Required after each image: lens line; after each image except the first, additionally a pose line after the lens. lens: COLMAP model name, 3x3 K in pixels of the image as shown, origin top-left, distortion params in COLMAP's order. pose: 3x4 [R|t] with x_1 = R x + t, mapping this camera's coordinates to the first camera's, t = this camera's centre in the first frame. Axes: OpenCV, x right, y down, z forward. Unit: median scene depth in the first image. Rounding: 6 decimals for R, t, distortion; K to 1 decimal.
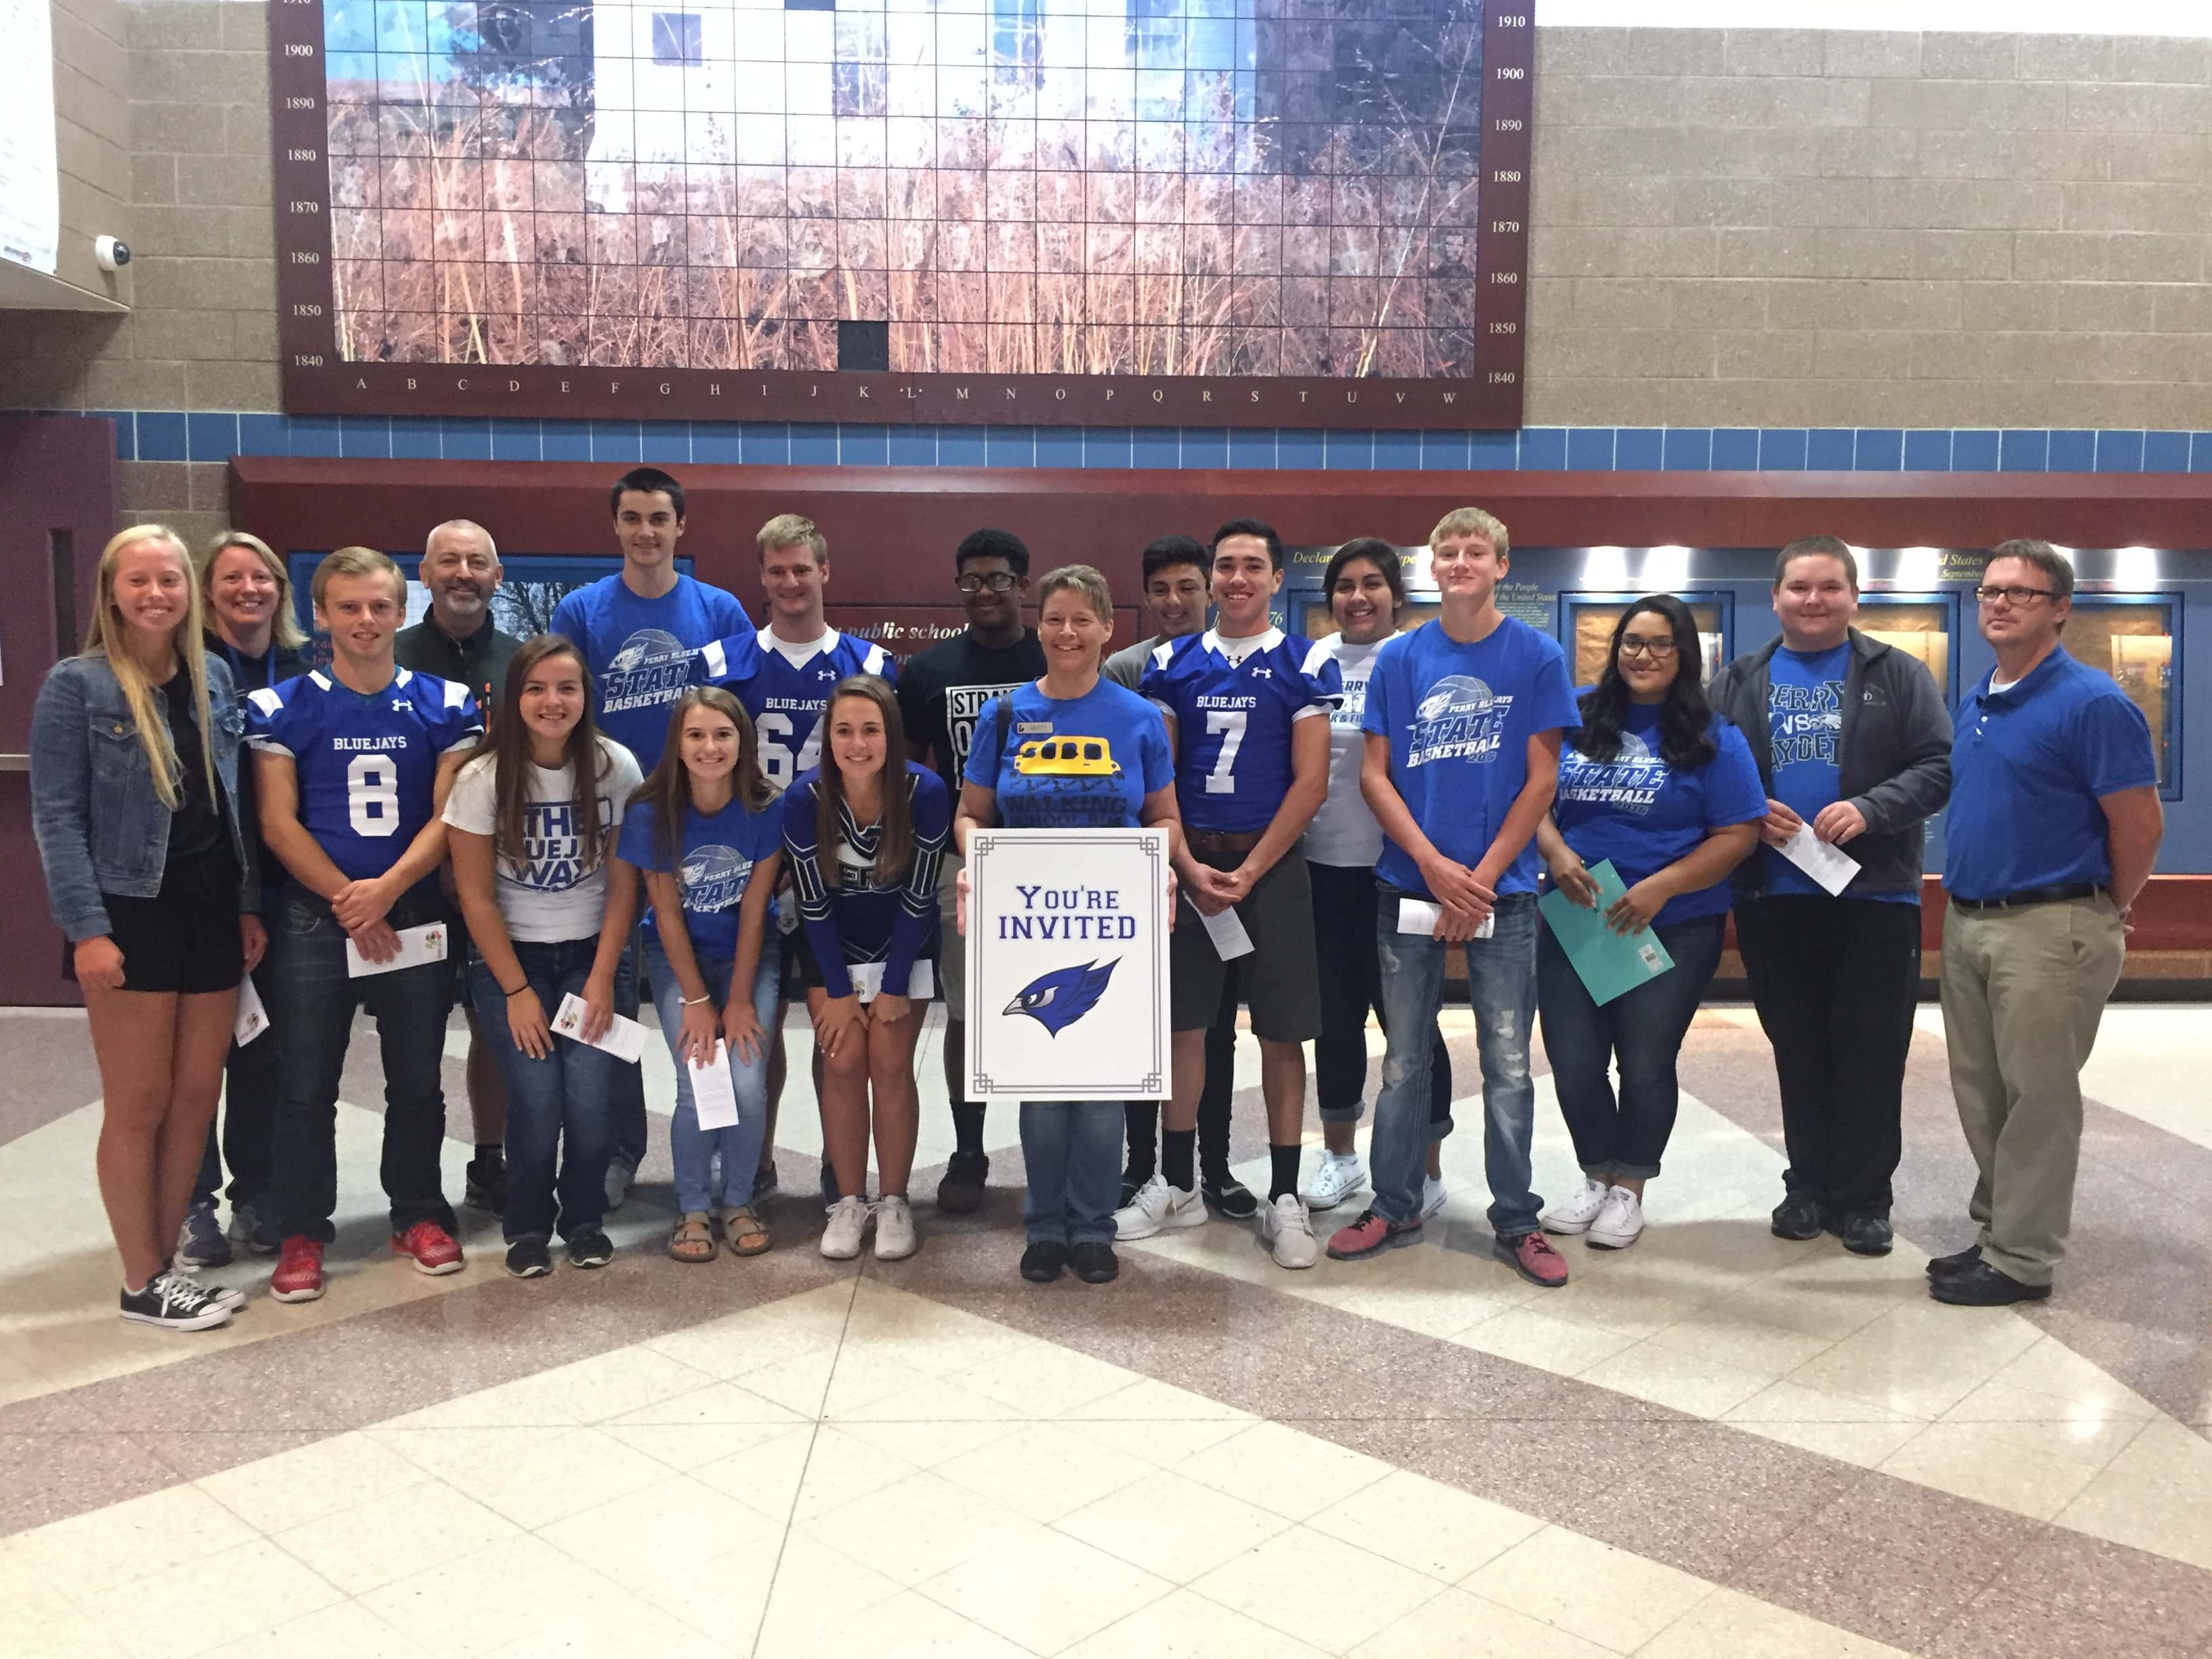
lens RADIAL K [[1882.5, 0, 1106.0], [0, 1882.5, 829.5], [0, 0, 1]] dist [0.086906, -0.123786]
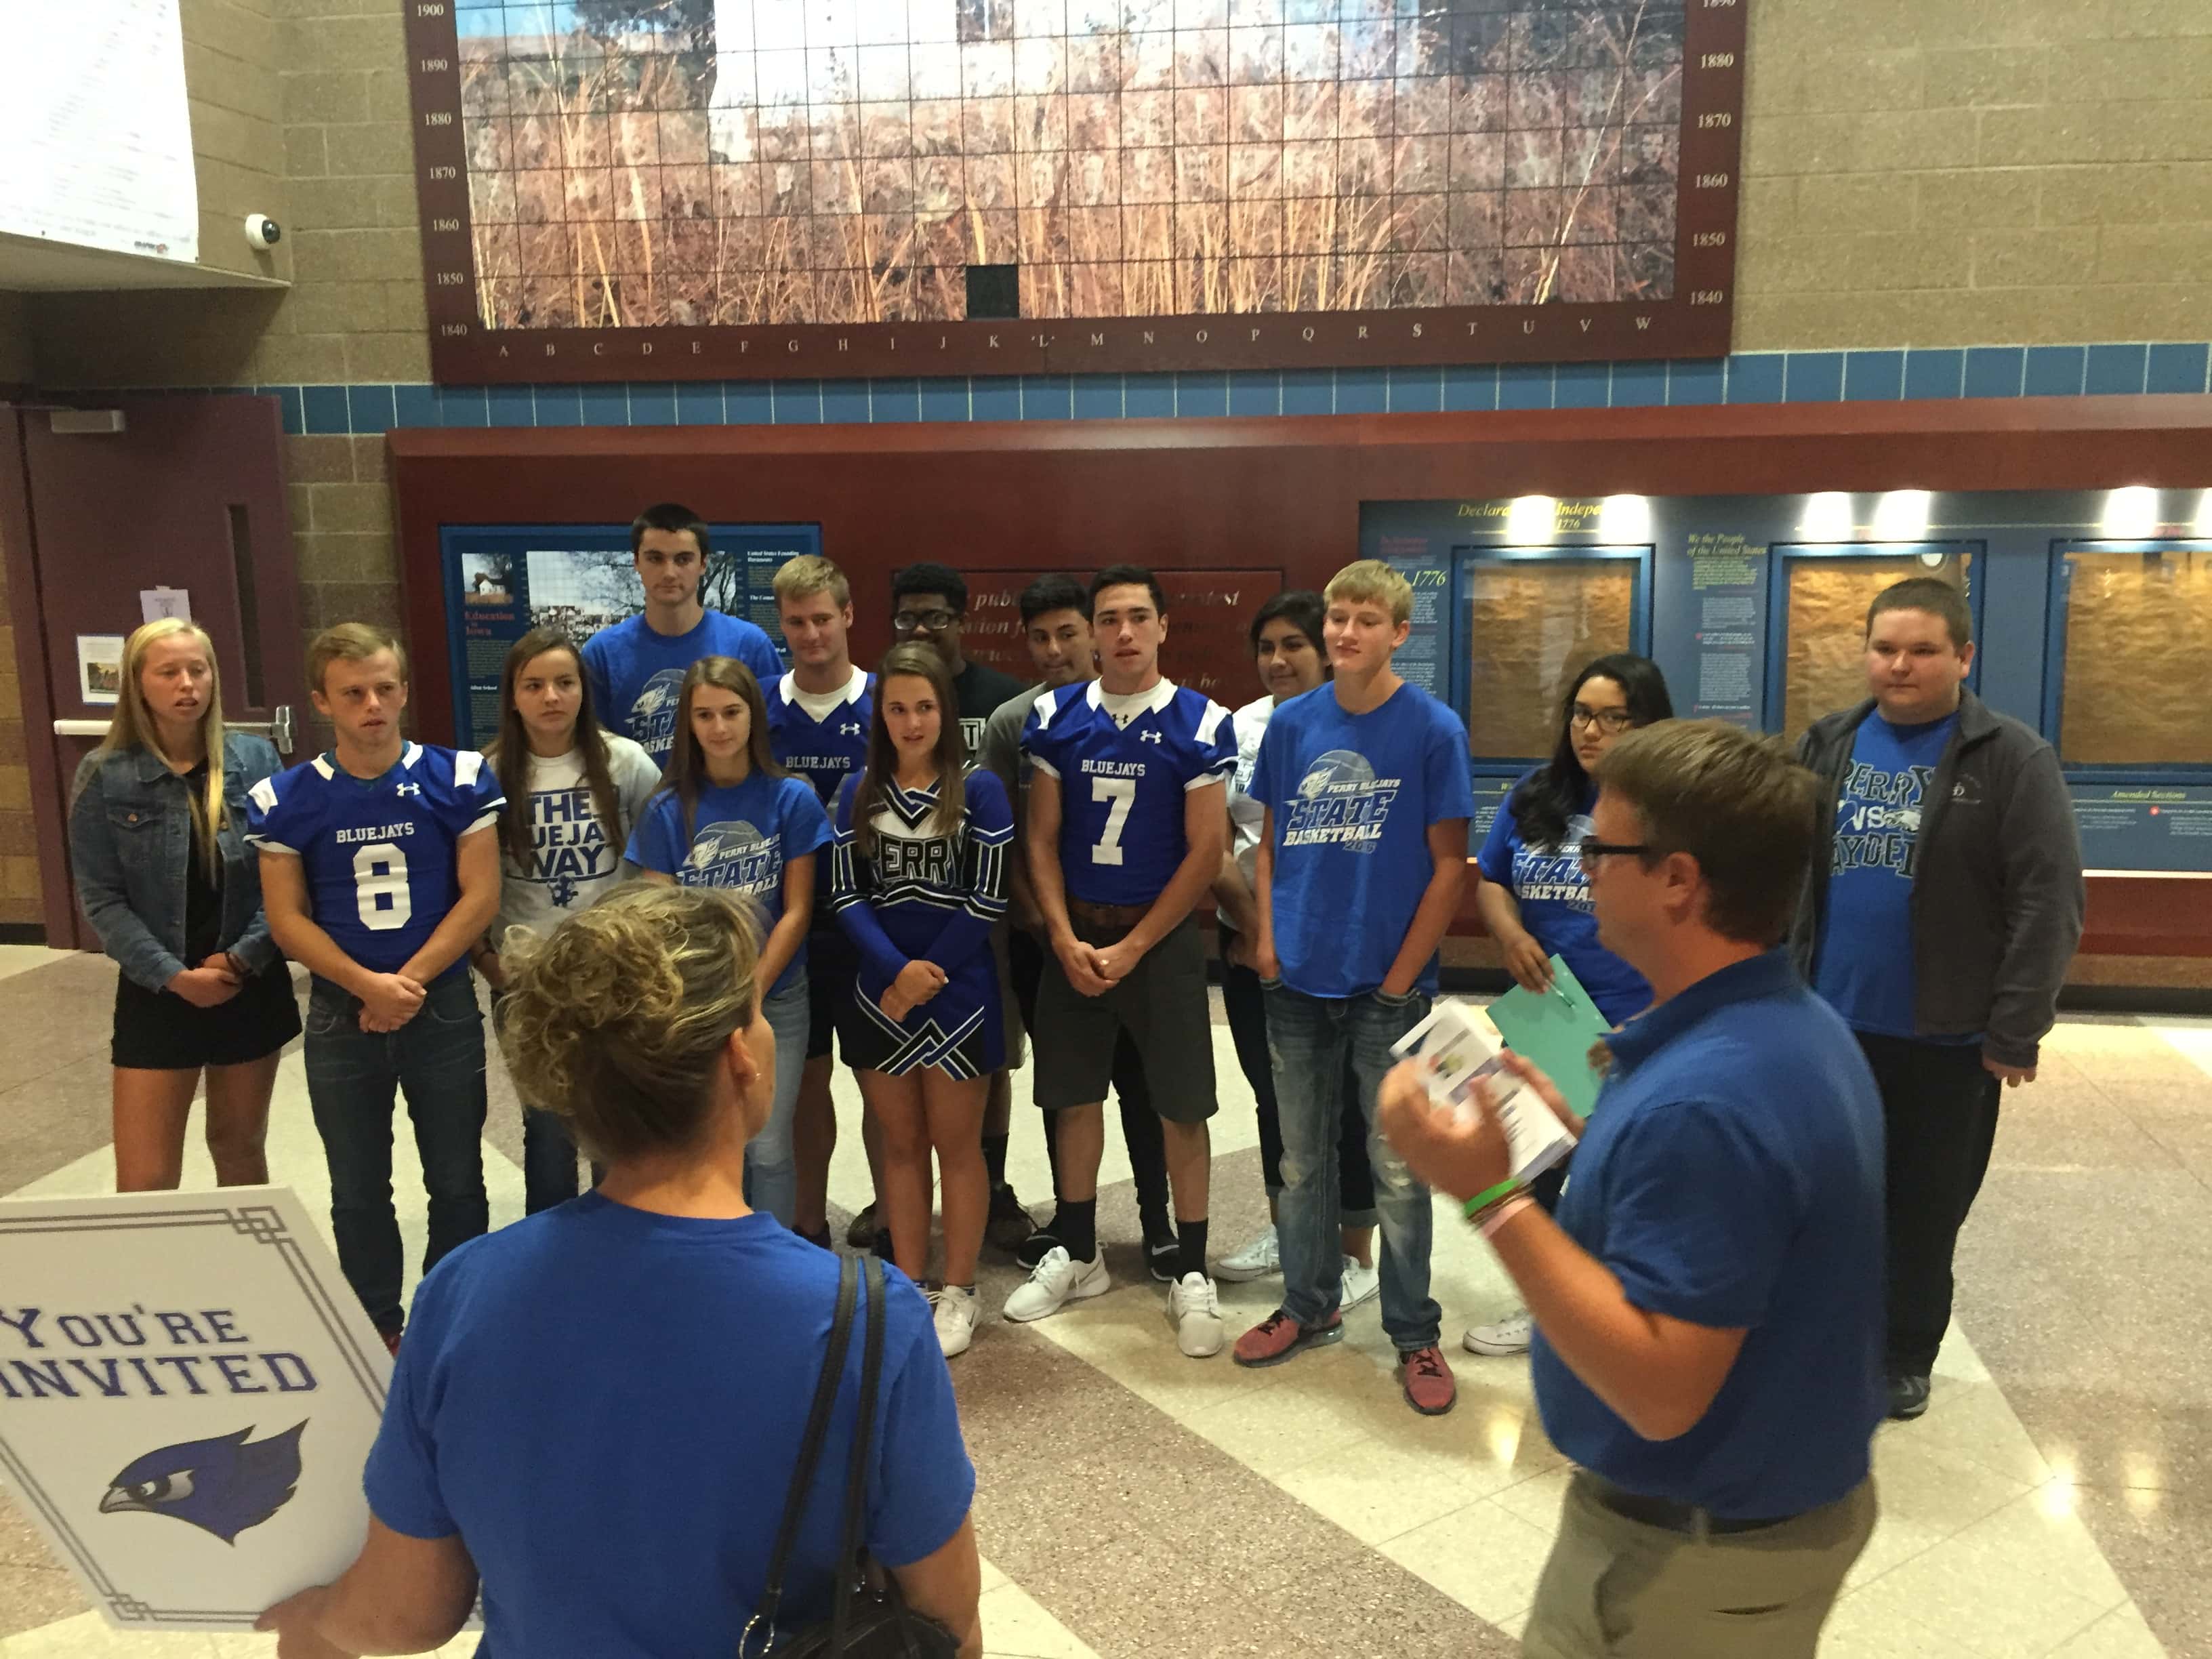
lens RADIAL K [[1882.5, 0, 1106.0], [0, 1882.5, 829.5], [0, 0, 1]] dist [0.086906, -0.123786]
pose [[0.979827, 0.018774, -0.198965, 0.119449], [-0.001294, 0.996153, 0.087621, -0.072632], [0.199845, -0.085596, 0.976082, 0.072076]]
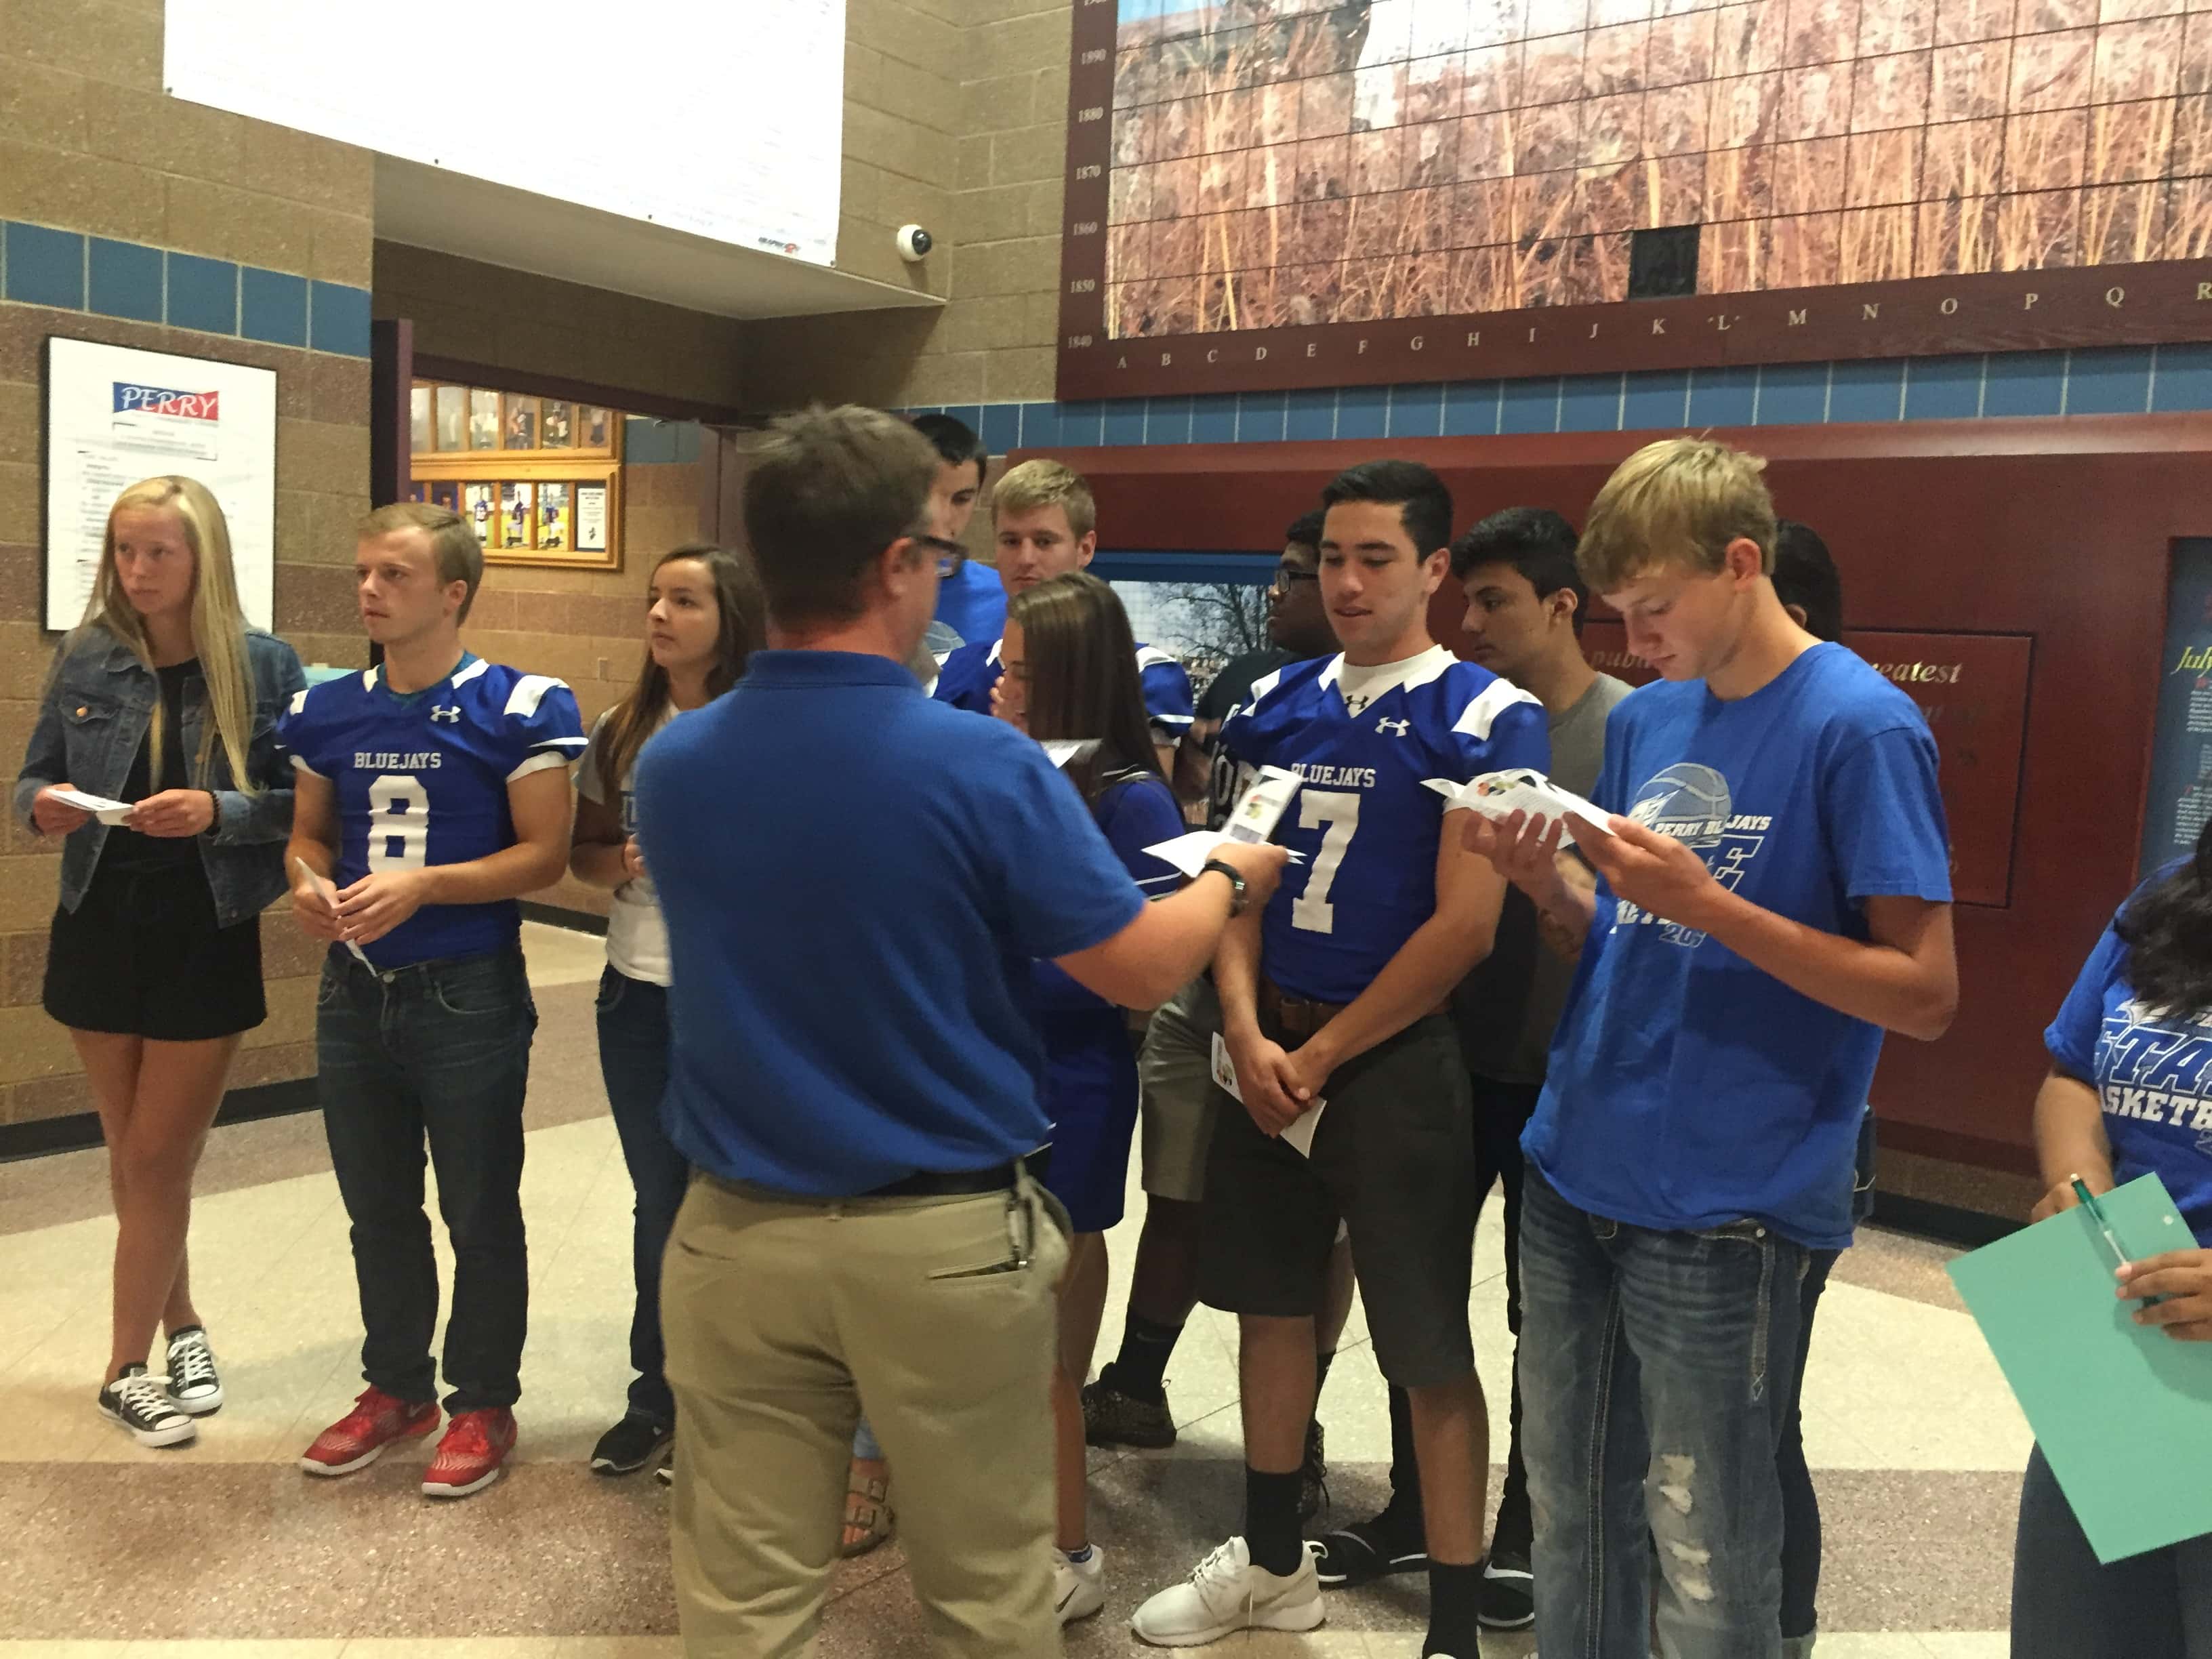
lens RADIAL K [[1882.5, 0, 1106.0], [0, 1882.5, 829.5], [0, 0, 1]] dist [0.086906, -0.123786]
pose [[0.760926, 0.097932, -0.641406, 0.197562], [-0.106942, 0.993954, 0.024889, -0.036222], [0.639965, 0.049654, 0.766798, 0.320412]]
